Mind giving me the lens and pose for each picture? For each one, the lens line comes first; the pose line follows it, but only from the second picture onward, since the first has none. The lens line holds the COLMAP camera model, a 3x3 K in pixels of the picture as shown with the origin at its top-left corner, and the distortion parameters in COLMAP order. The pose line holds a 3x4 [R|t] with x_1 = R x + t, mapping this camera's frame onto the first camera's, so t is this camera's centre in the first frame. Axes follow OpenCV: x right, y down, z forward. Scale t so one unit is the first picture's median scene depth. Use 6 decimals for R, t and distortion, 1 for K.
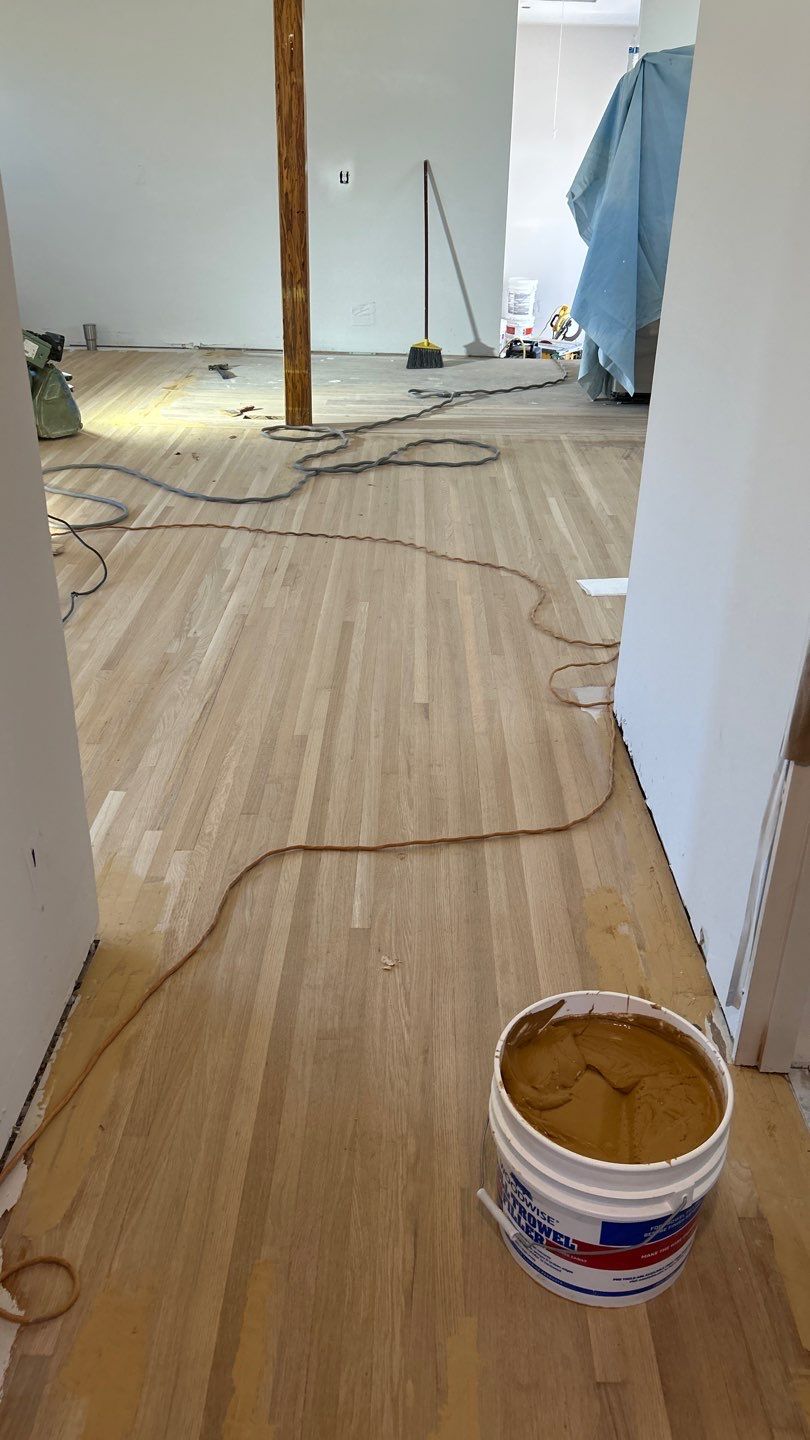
lens RADIAL K [[1078.0, 0, 405.0], [0, 1078.0, 720.0], [0, 0, 1]] dist [0.145411, -0.252226]
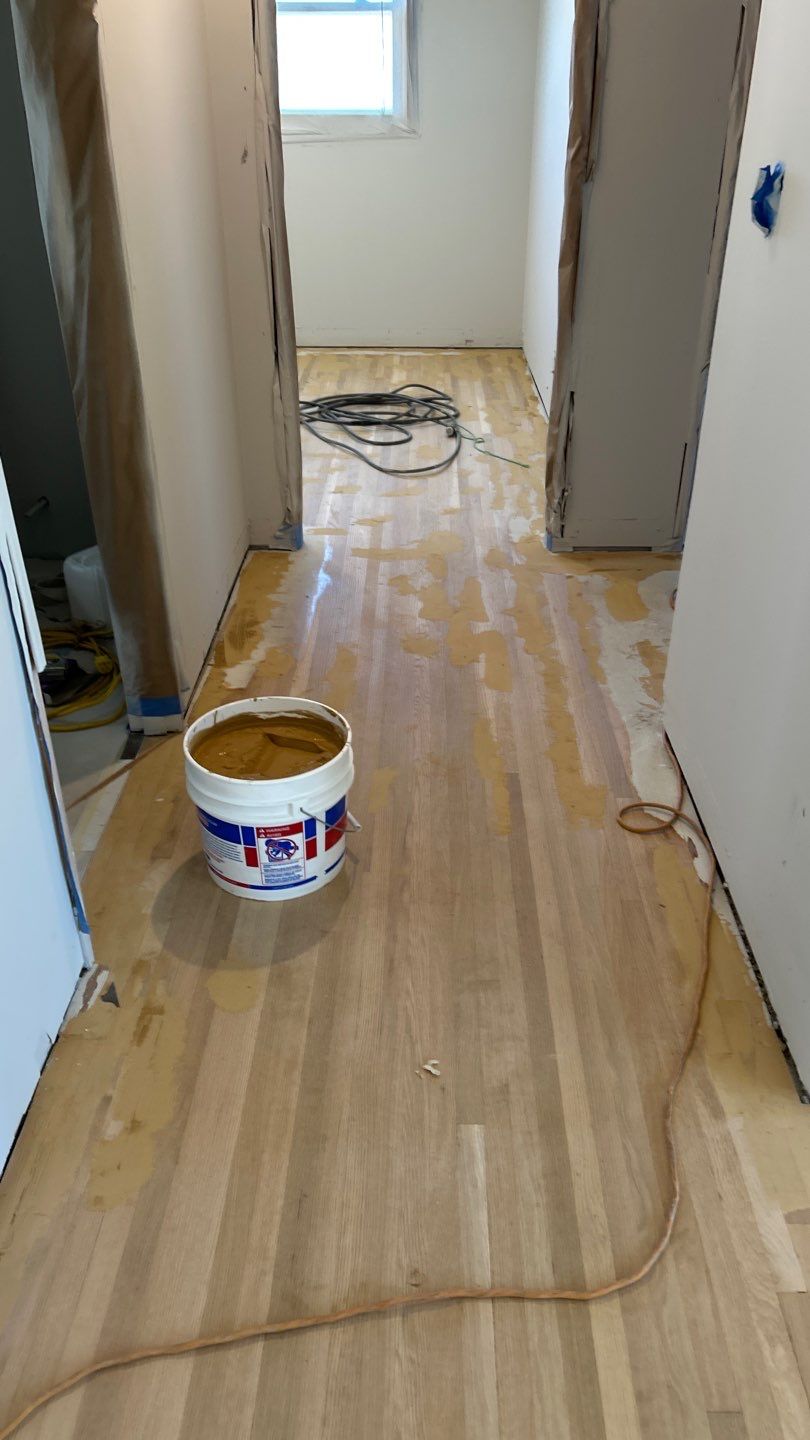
lens RADIAL K [[1078.0, 0, 405.0], [0, 1078.0, 720.0], [0, 0, 1]] dist [0.145411, -0.252226]
pose [[-0.999824, -0.018649, -0.002094, 0.007087], [-0.011884, 0.542879, 0.839727, -0.392364], [-0.014524, 0.839604, -0.543005, 0.782729]]
